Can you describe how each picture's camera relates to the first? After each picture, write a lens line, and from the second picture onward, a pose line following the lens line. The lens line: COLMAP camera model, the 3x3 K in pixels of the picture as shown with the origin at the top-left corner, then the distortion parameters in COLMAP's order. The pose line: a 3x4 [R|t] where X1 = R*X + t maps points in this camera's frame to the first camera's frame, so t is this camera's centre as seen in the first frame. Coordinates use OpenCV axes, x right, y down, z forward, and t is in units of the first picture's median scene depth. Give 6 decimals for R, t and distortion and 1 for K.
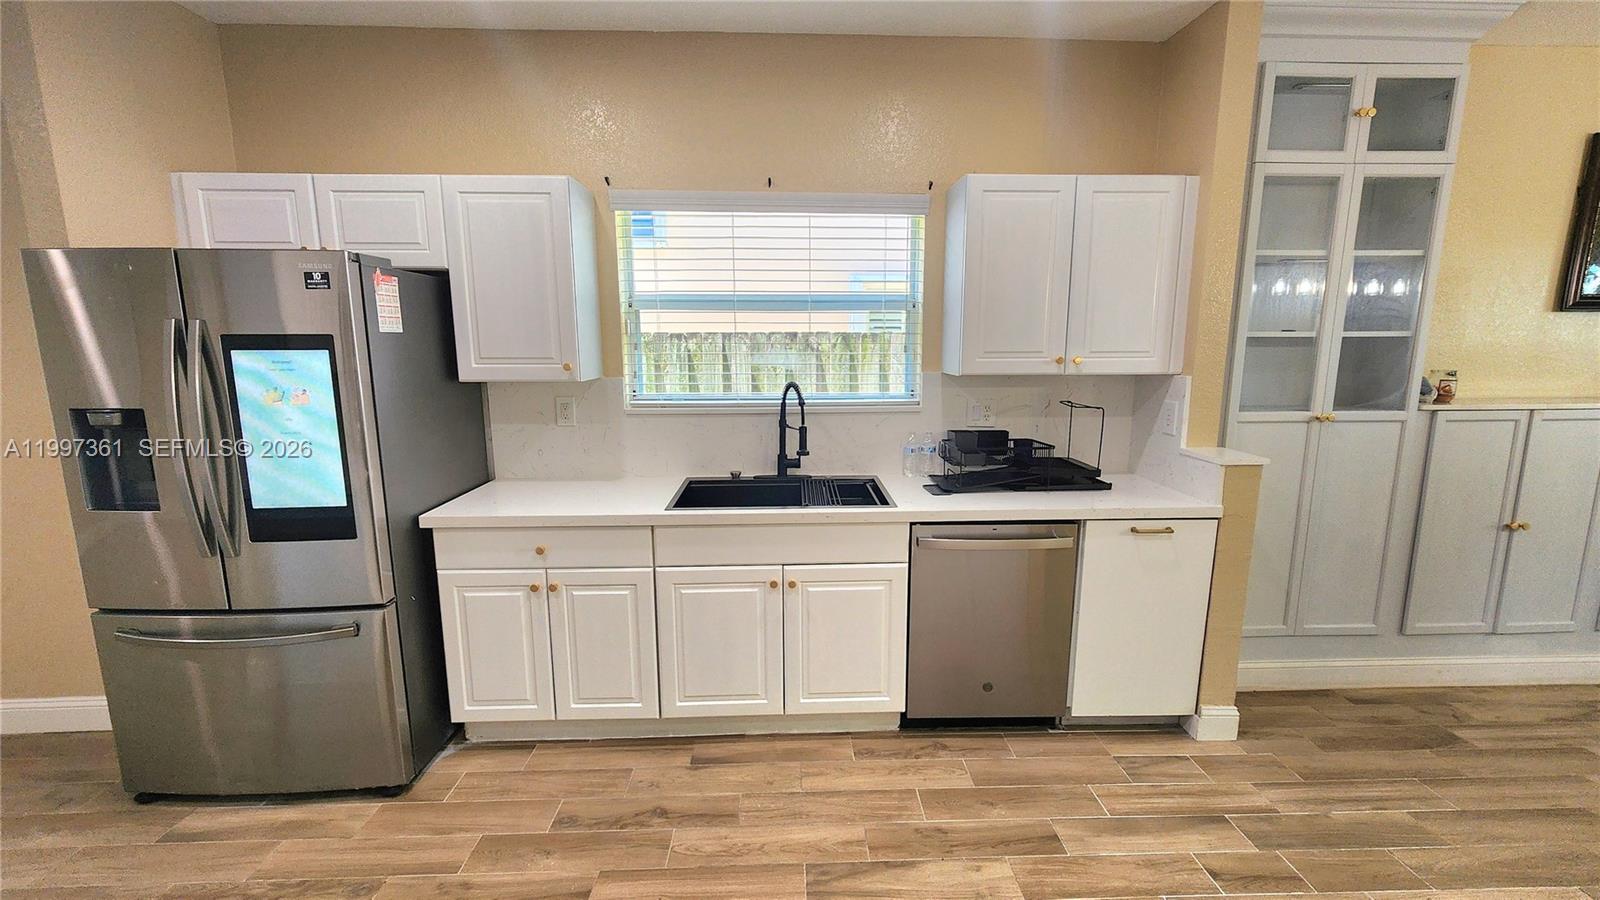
lens RADIAL K [[659.8, 0, 804.0], [0, 659.8, 453.3], [0, 0, 1]] dist [0.003290, -0.001797]
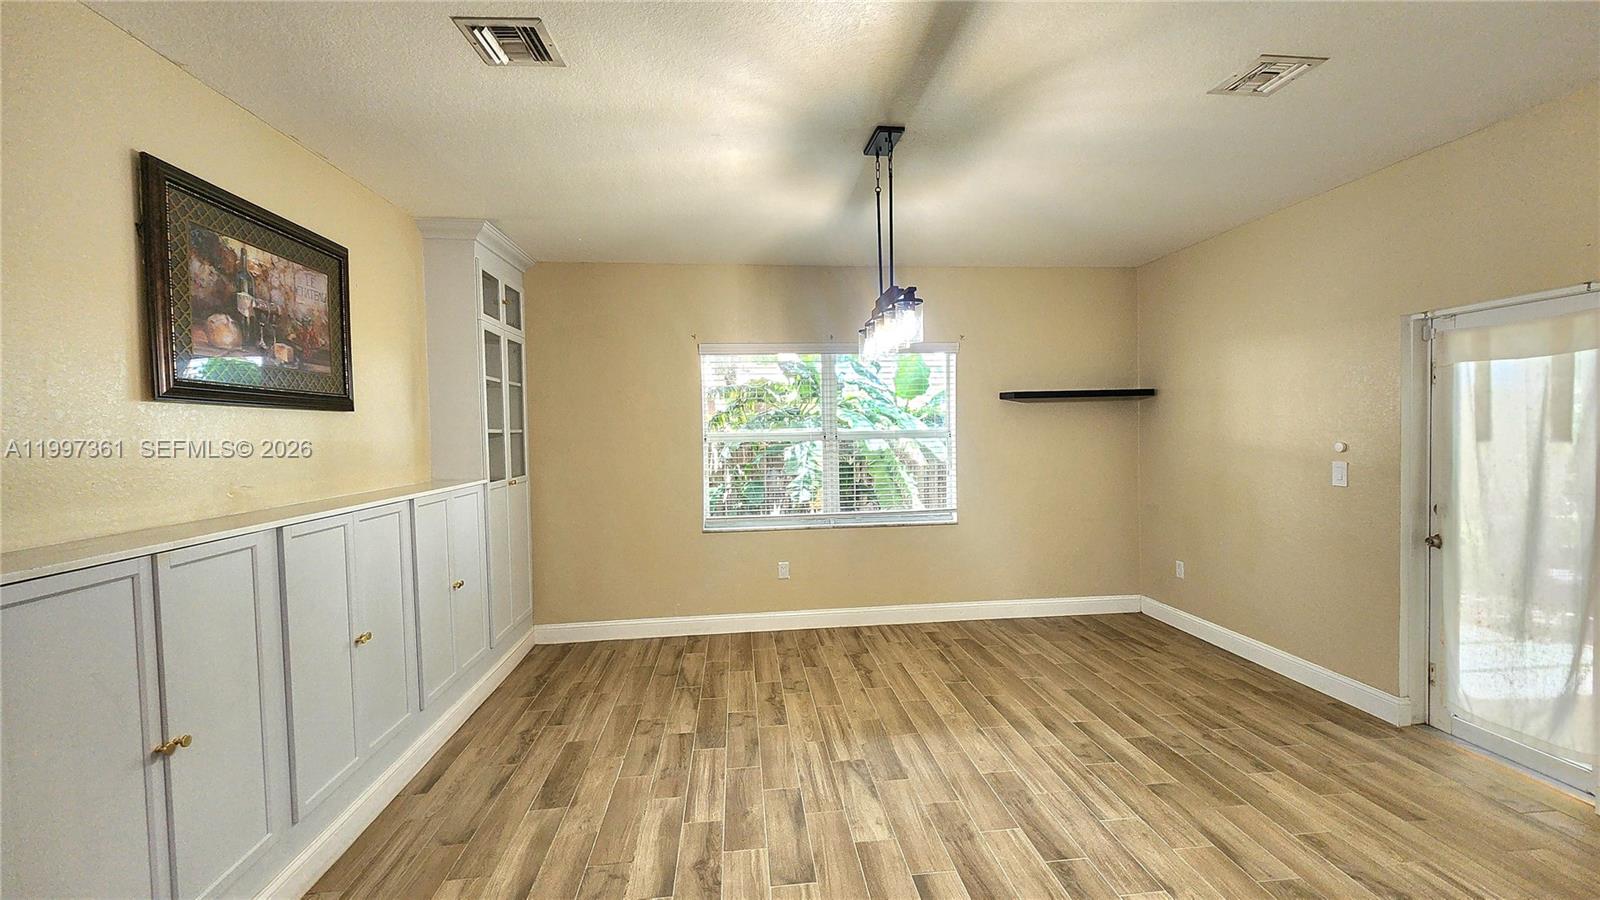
lens RADIAL K [[659.8, 0, 810.8], [0, 659.8, 448.2], [0, 0, 1]] dist [0.003290, -0.001797]
pose [[-0.079209, -0.022465, 0.996605, 0.507482], [0.191108, 0.980860, 0.037299, -0.077473], [-0.978368, 0.193414, -0.073399, 0.488962]]
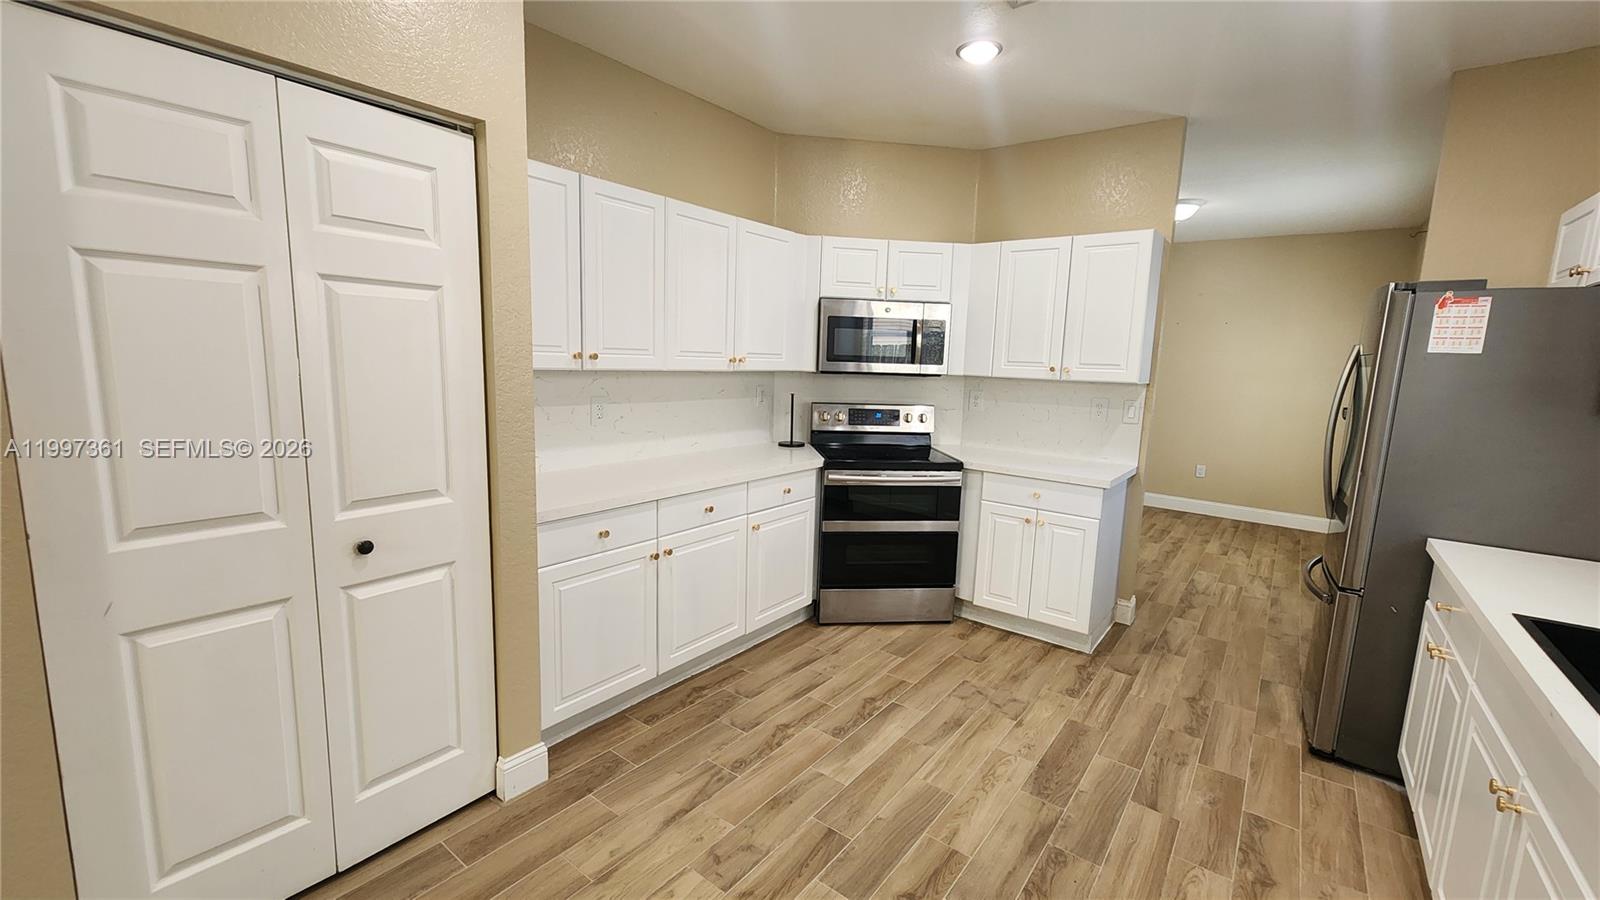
lens RADIAL K [[659.8, 0, 803.9], [0, 659.8, 453.5], [0, 0, 1]] dist [0.003290, -0.001797]
pose [[-0.626709, 0.097663, -0.773109, 0.718562], [-0.165503, 0.952799, 0.254524, -0.115984], [0.761475, 0.287465, -0.580964, 0.785952]]
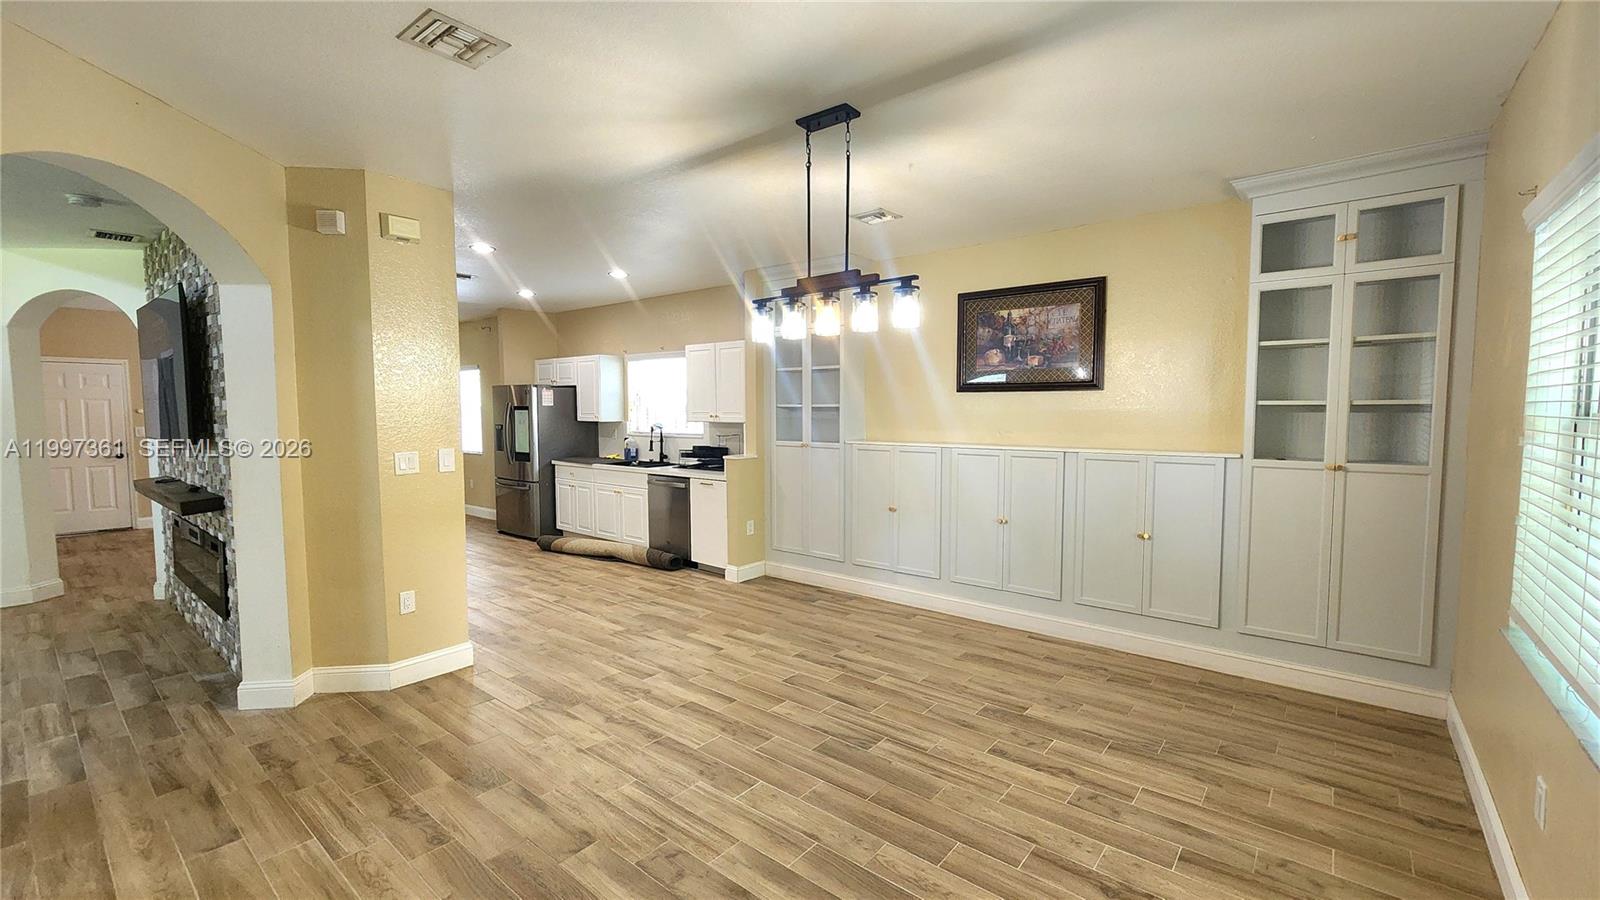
lens RADIAL K [[659.8, 0, 803.8], [0, 659.8, 445.7], [0, 0, 1]] dist [0.003290, -0.001797]
pose [[0.754149, 0.039501, -0.655515, 2.414067], [-0.112547, 0.991195, -0.069753, 0.106376], [0.646988, 0.126381, 0.751954, -0.646079]]
